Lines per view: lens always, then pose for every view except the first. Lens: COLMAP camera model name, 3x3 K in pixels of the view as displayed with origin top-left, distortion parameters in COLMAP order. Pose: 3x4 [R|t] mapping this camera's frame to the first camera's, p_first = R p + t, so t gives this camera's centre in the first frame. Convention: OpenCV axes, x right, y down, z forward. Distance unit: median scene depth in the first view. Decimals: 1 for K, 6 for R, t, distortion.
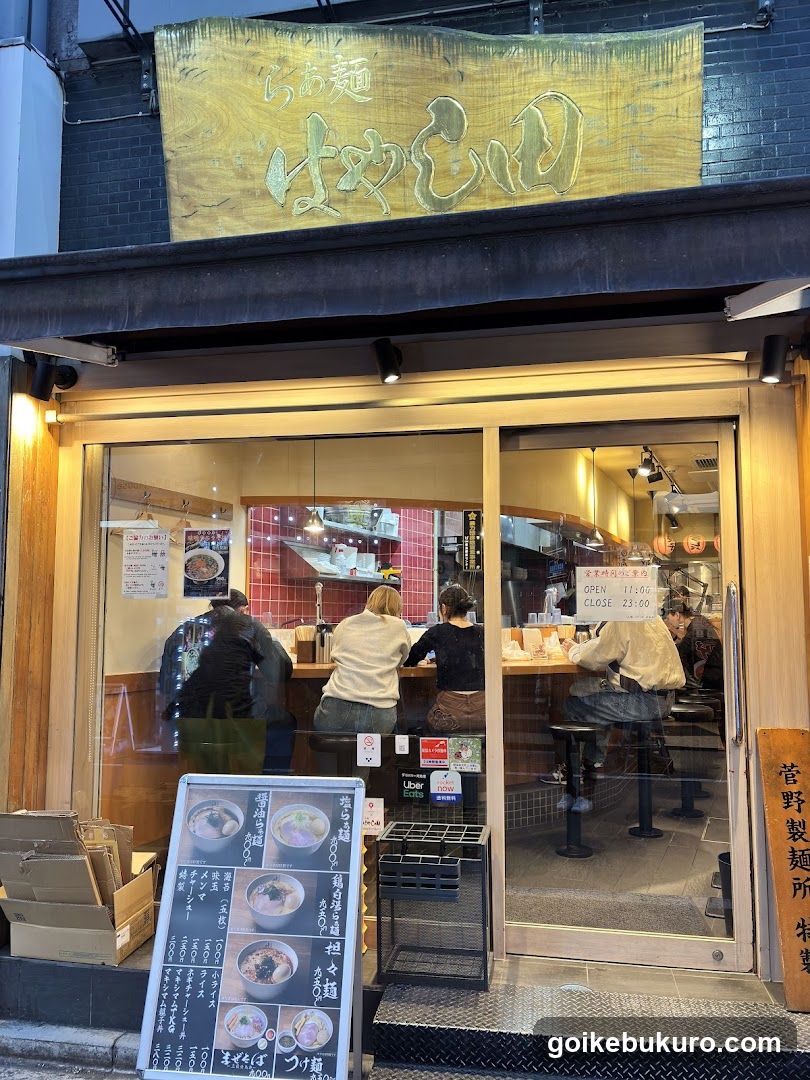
lens RADIAL K [[789.4, 0, 406.5], [0, 789.4, 552.7], [0, 0, 1]] dist [0.001543, -0.002230]
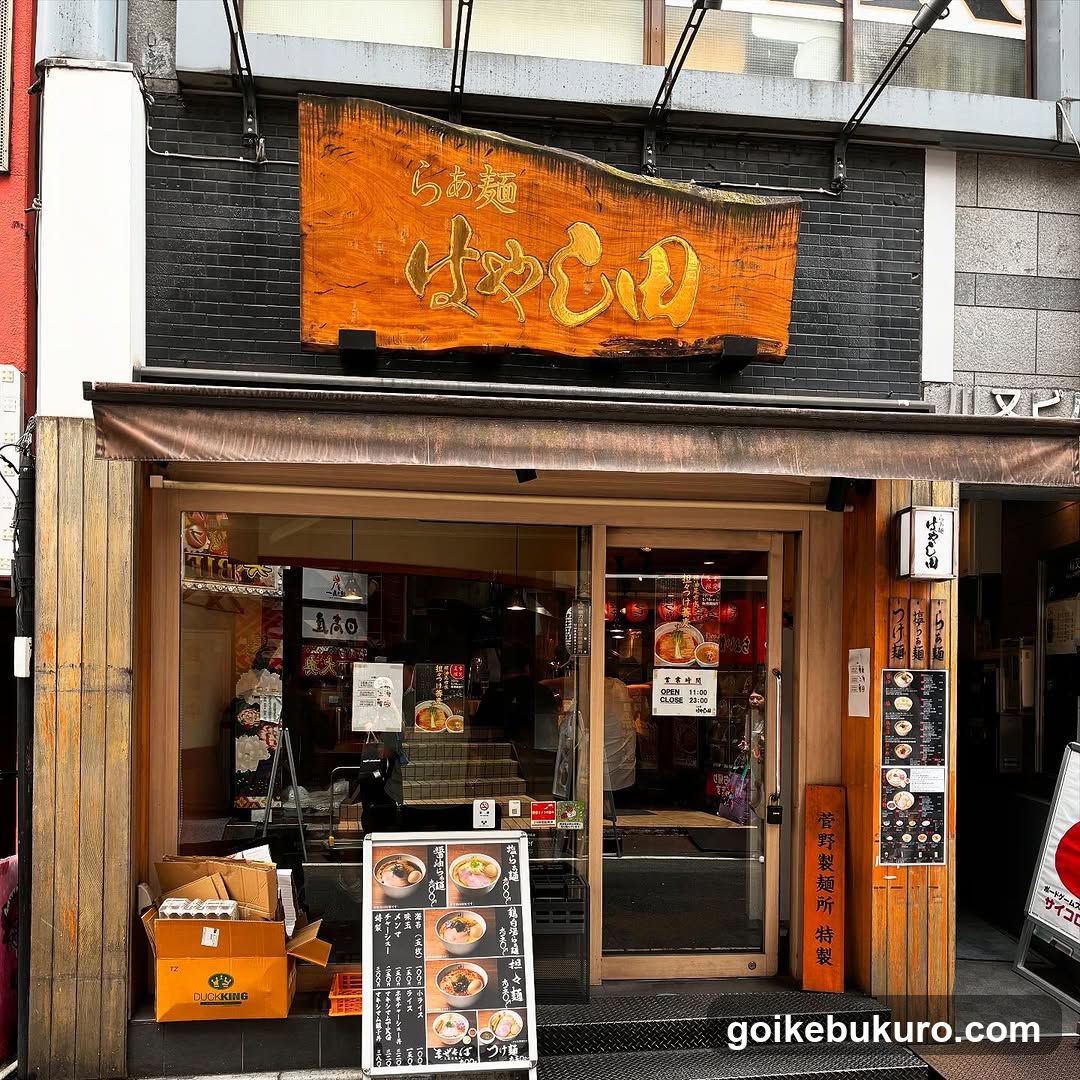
lens RADIAL K [[1061.7, 0, 538.6], [0, 1061.7, 694.4], [0, 0, 1]] dist [-0.001895, -0.004366]
pose [[0.949057, 0.005996, 0.315047, -0.554785], [-0.035259, 0.995561, 0.087269, -0.060689], [-0.313125, -0.093932, 0.945055, -0.511565]]
